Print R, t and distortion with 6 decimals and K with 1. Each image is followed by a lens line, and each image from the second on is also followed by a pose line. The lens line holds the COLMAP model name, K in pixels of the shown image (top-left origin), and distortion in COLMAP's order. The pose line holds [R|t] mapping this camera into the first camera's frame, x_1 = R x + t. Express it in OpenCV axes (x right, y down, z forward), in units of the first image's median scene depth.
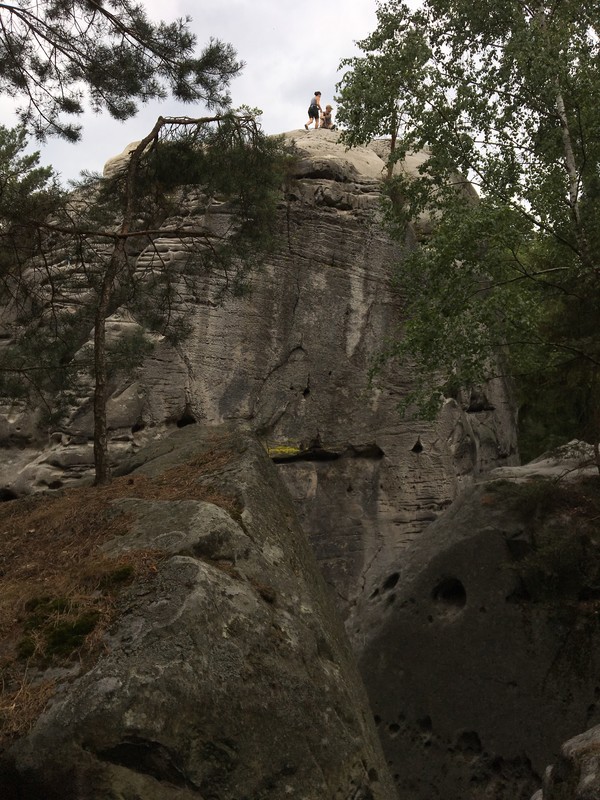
lens RADIAL K [[667.7, 0, 300.3], [0, 667.7, 398.8], [0, 0, 1]] dist [0.070004, -0.079285]
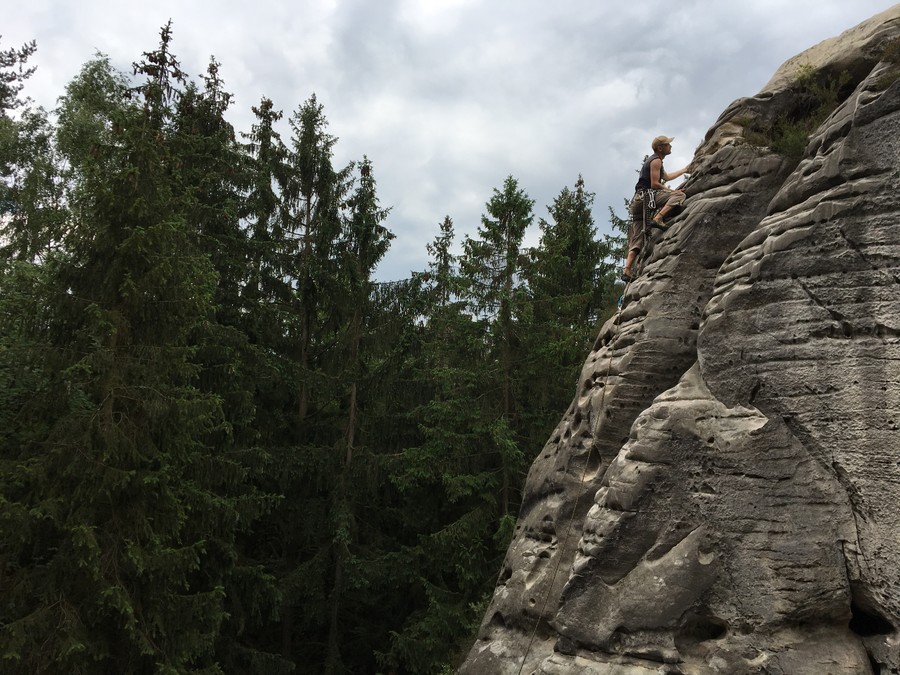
lens RADIAL K [[751.1, 0, 452.7], [0, 751.1, 330.8], [0, 0, 1]] dist [0.070004, -0.079285]
pose [[0.439738, -0.176300, -0.880652, 0.166347], [0.004928, 0.981003, -0.193929, -0.055799], [0.898112, 0.080938, 0.432253, 0.590327]]
